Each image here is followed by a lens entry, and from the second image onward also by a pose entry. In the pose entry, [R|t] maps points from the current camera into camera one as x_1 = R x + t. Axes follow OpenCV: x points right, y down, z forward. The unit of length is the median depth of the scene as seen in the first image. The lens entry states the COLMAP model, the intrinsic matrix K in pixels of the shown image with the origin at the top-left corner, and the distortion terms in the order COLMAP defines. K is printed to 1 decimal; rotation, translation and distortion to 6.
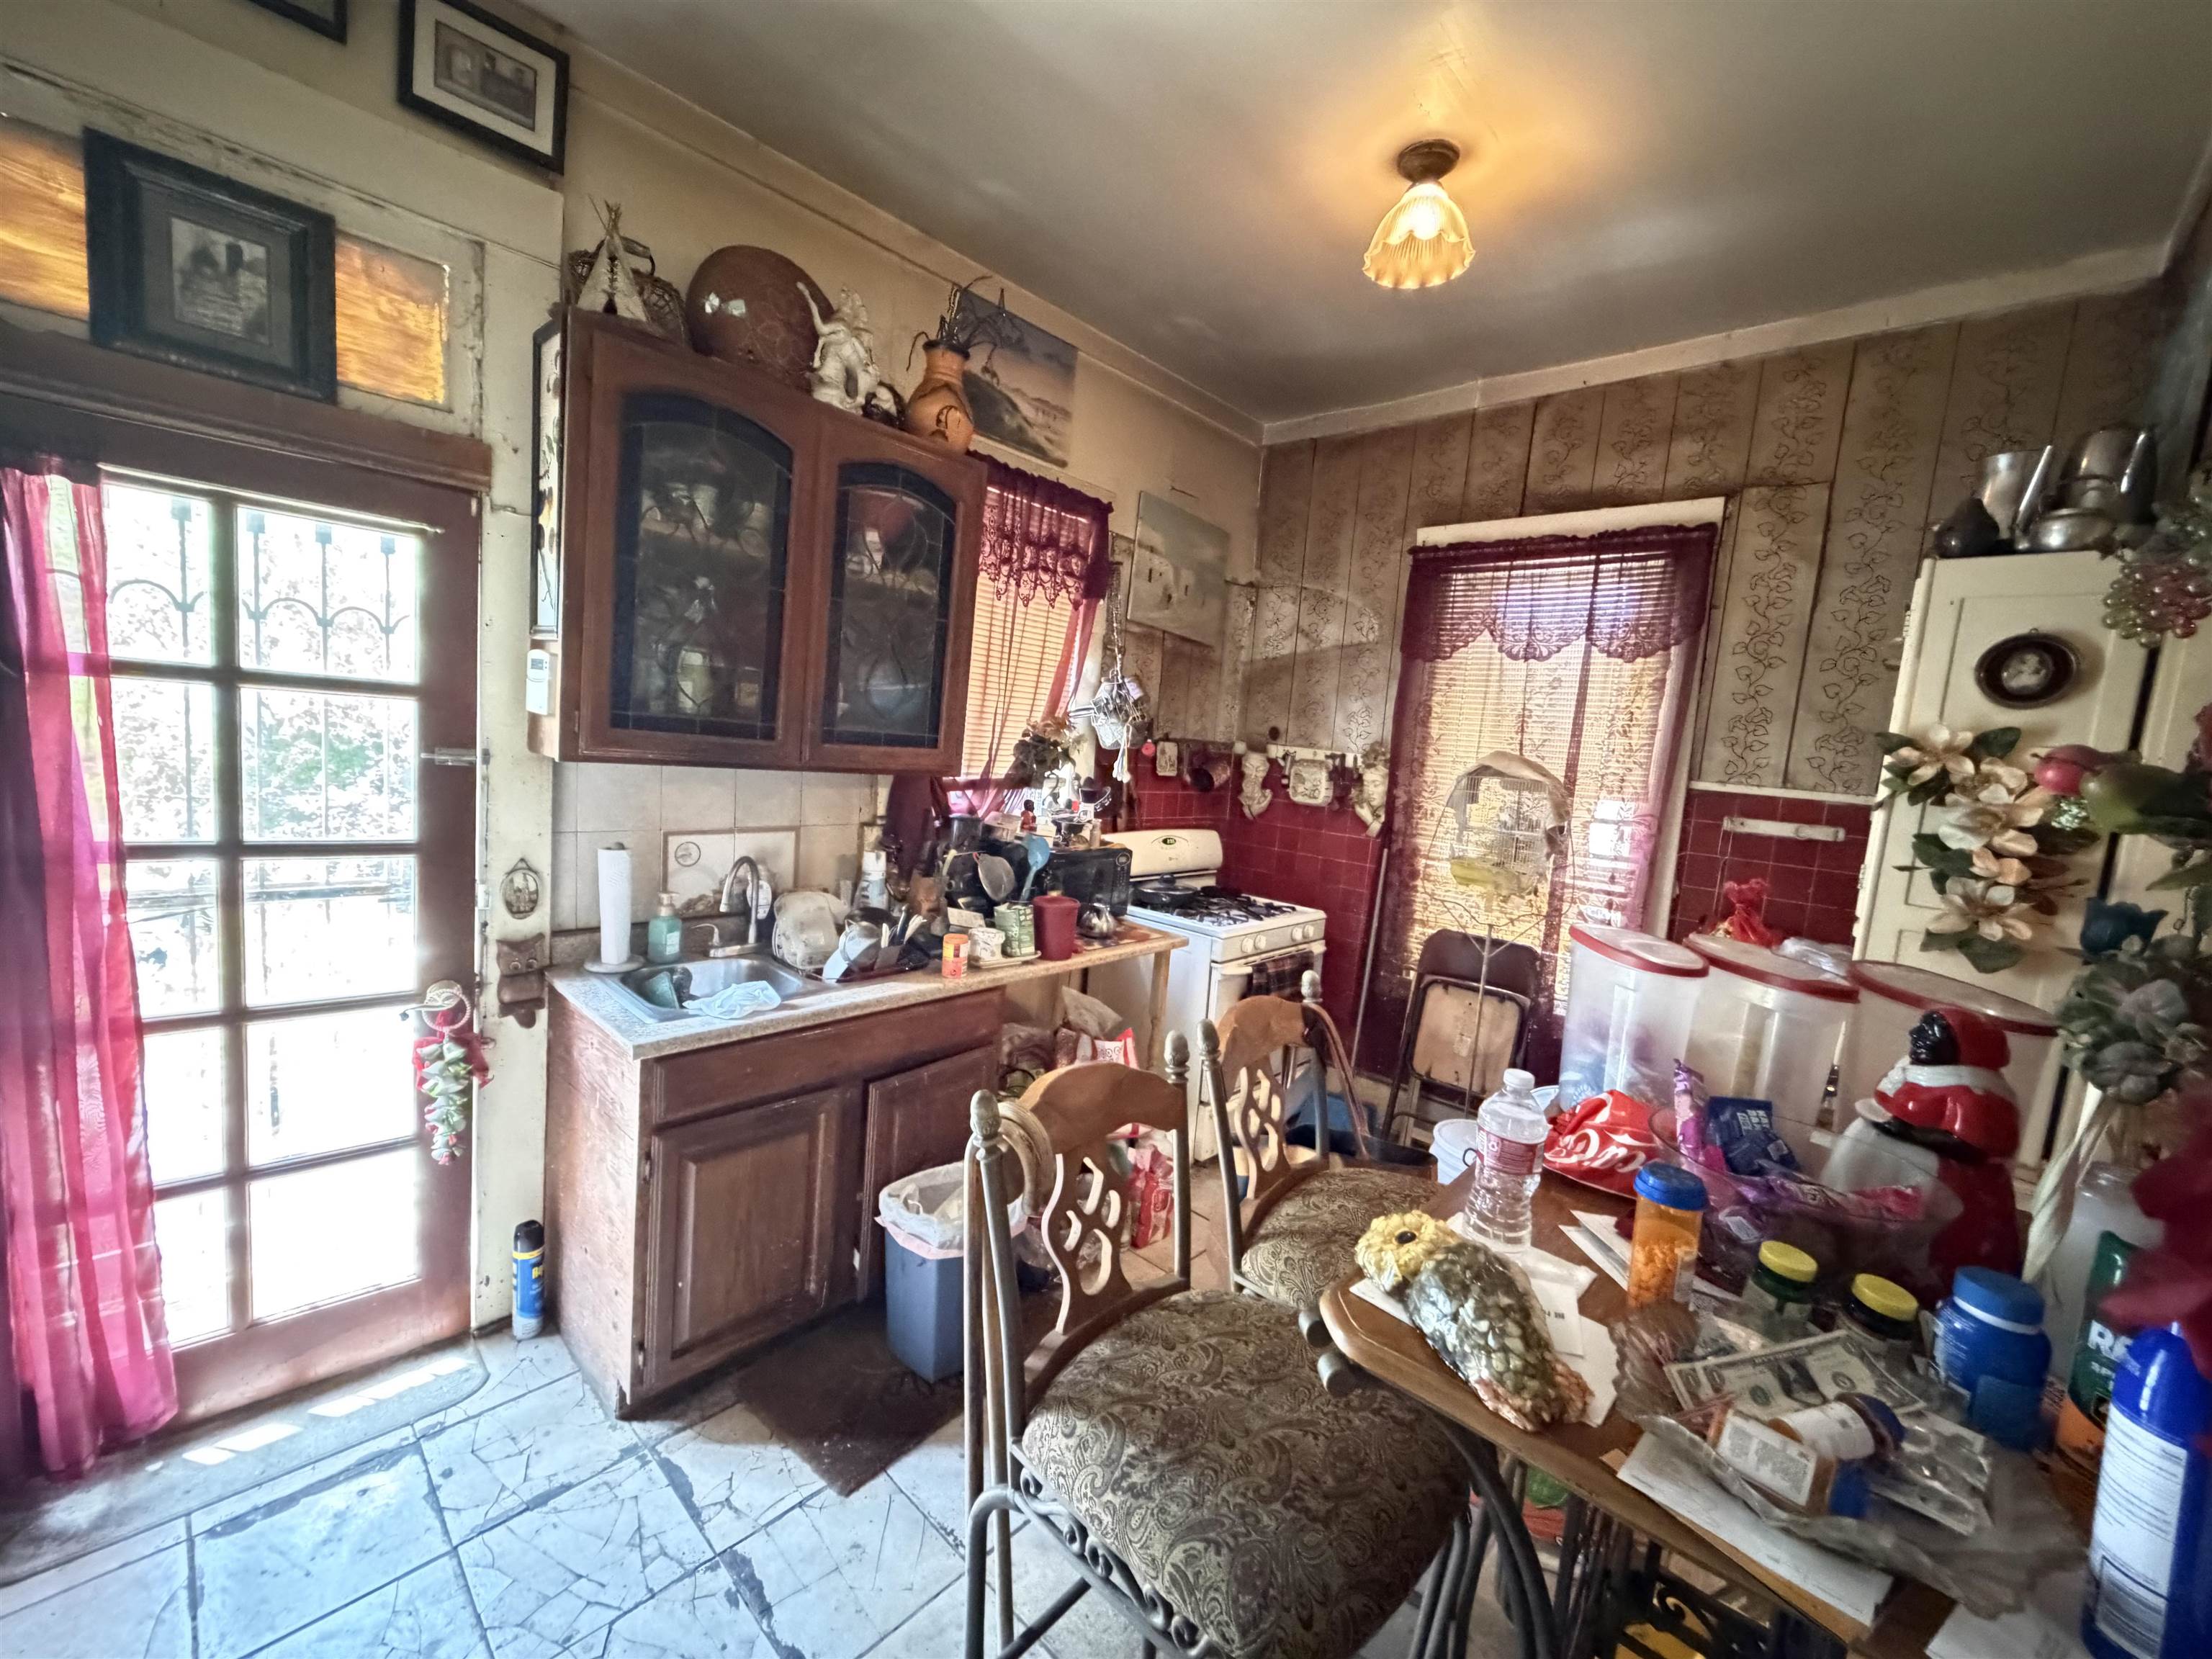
lens RADIAL K [[885.4, 0, 1104.6], [0, 885.4, 829.2], [0, 0, 1]] dist [0.012846, 0.000017]
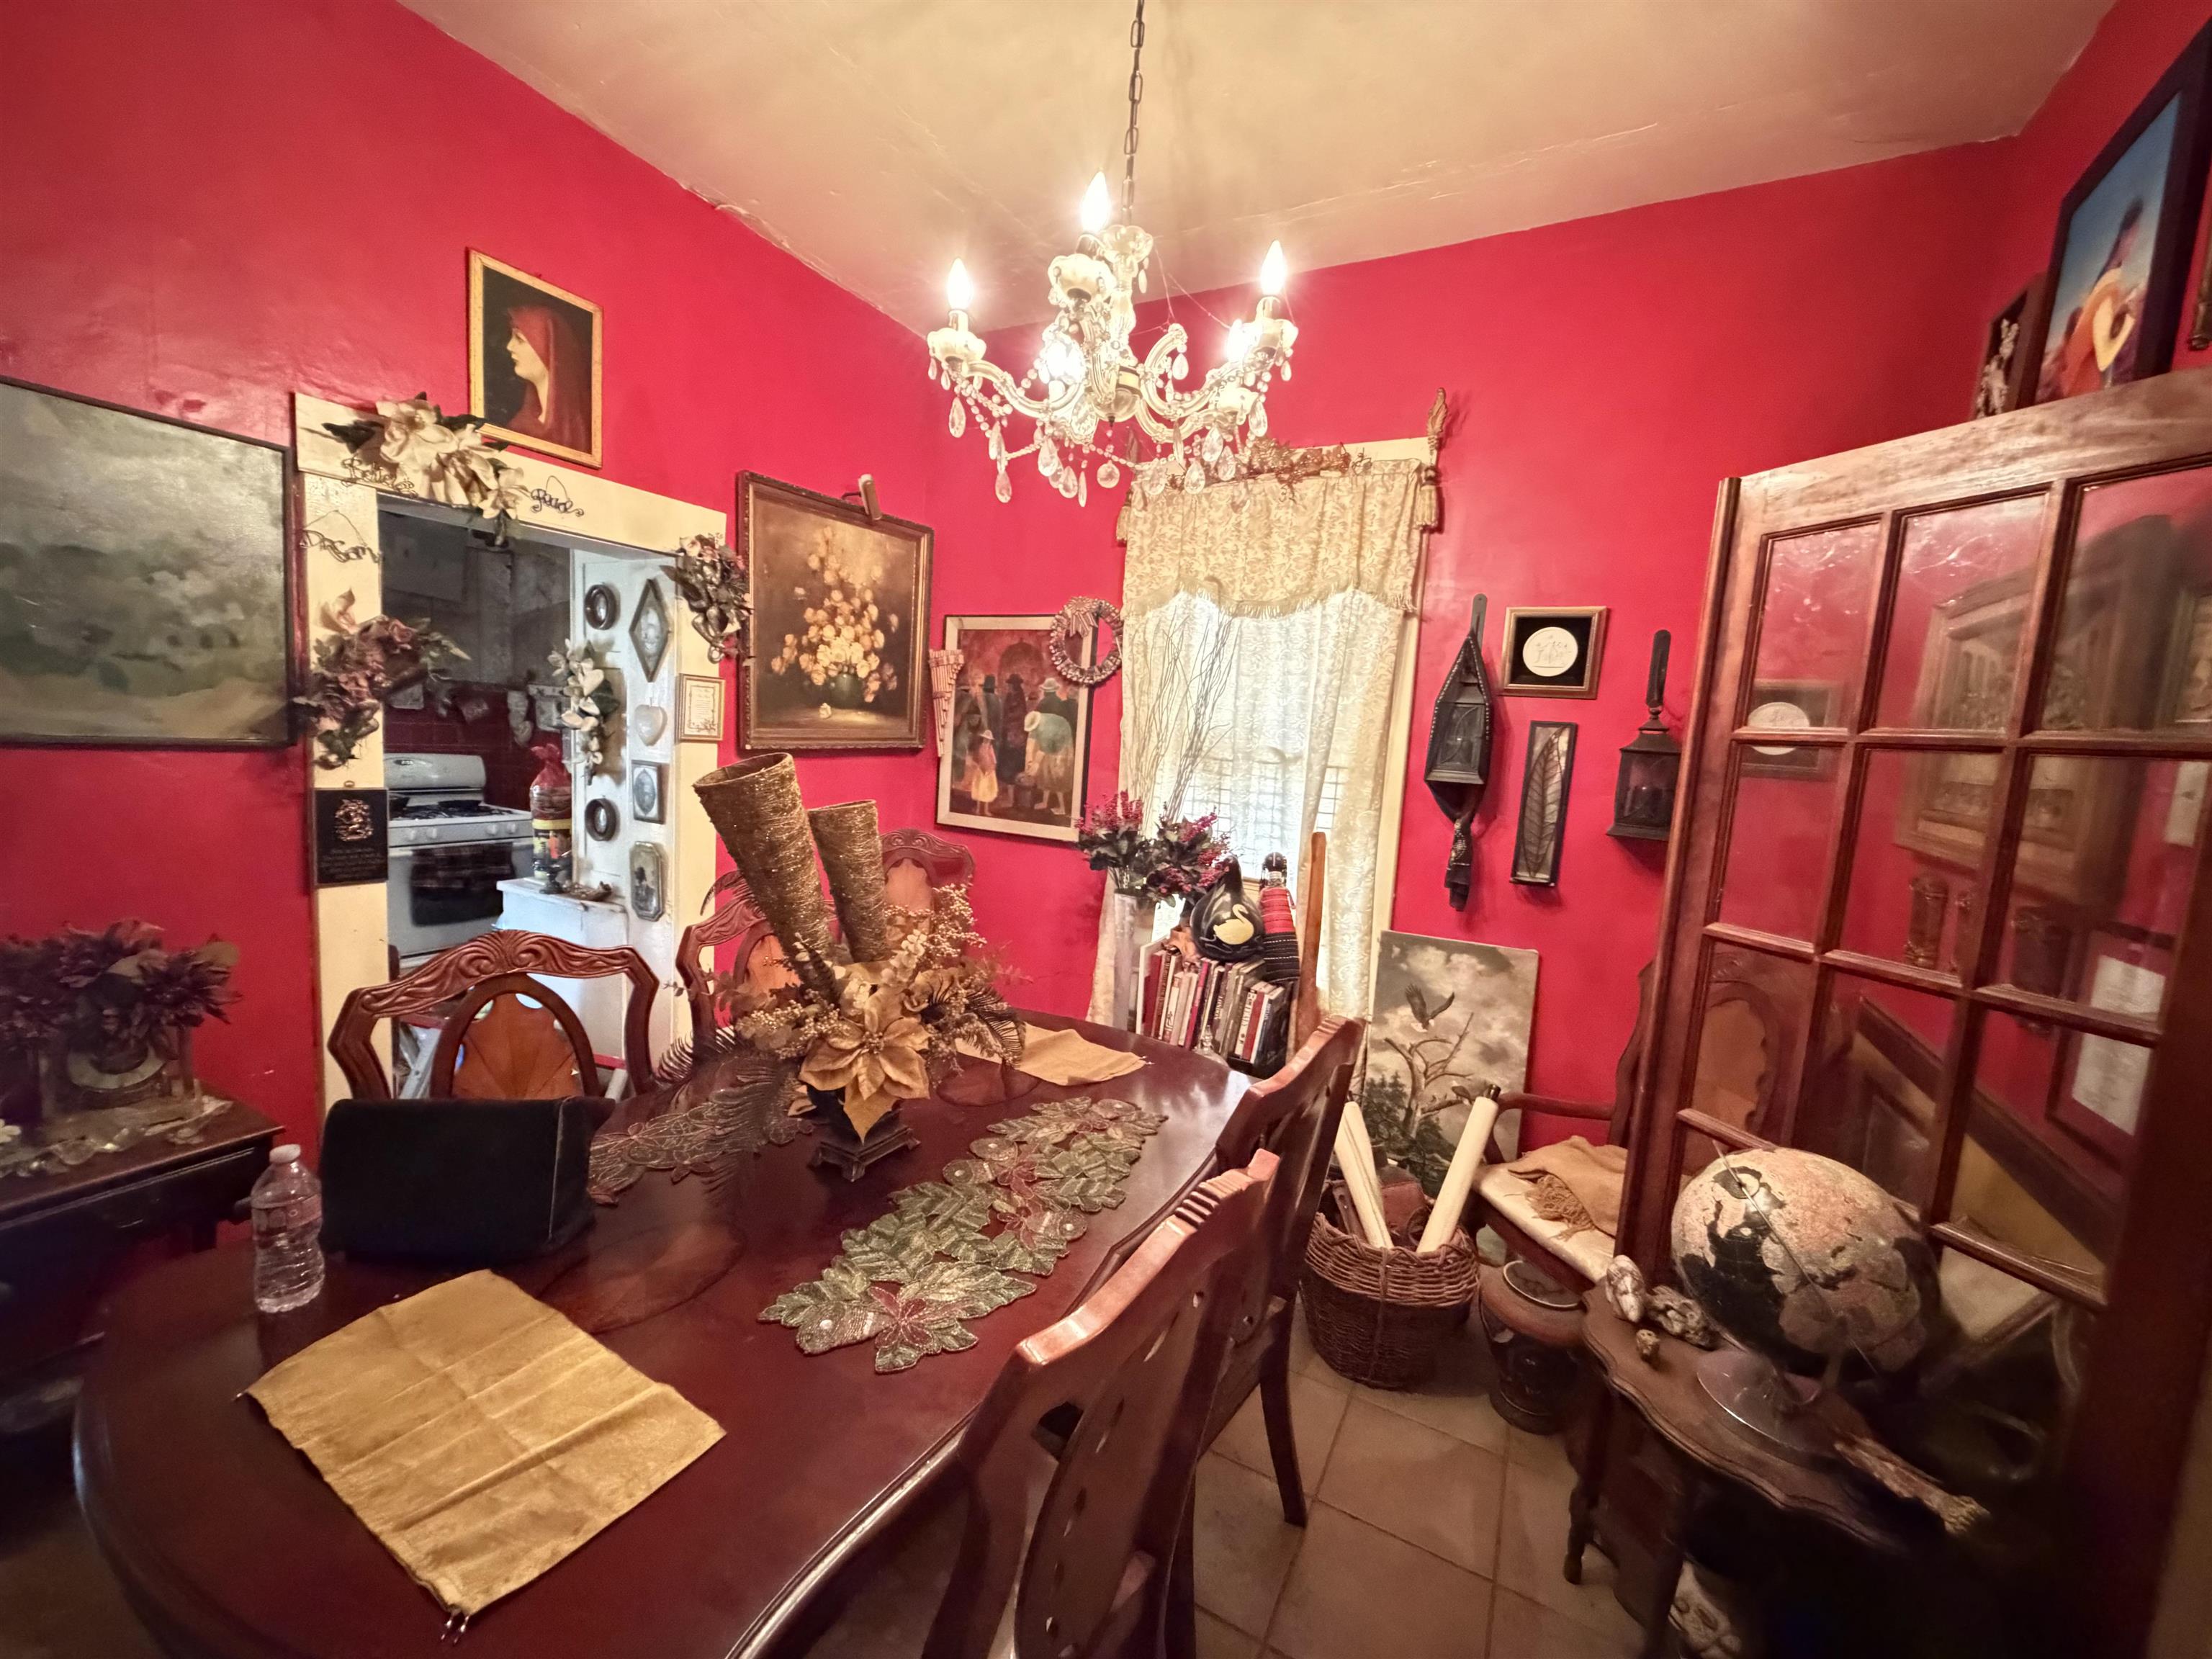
lens RADIAL K [[885.4, 0, 1108.6], [0, 885.4, 827.7], [0, 0, 1]] dist [0.012846, 0.000017]
pose [[0.967887, -0.047847, 0.246789, 0.653651], [0.042952, 0.998760, 0.025183, 0.105812], [-0.247688, -0.013774, 0.968742, -0.391940]]
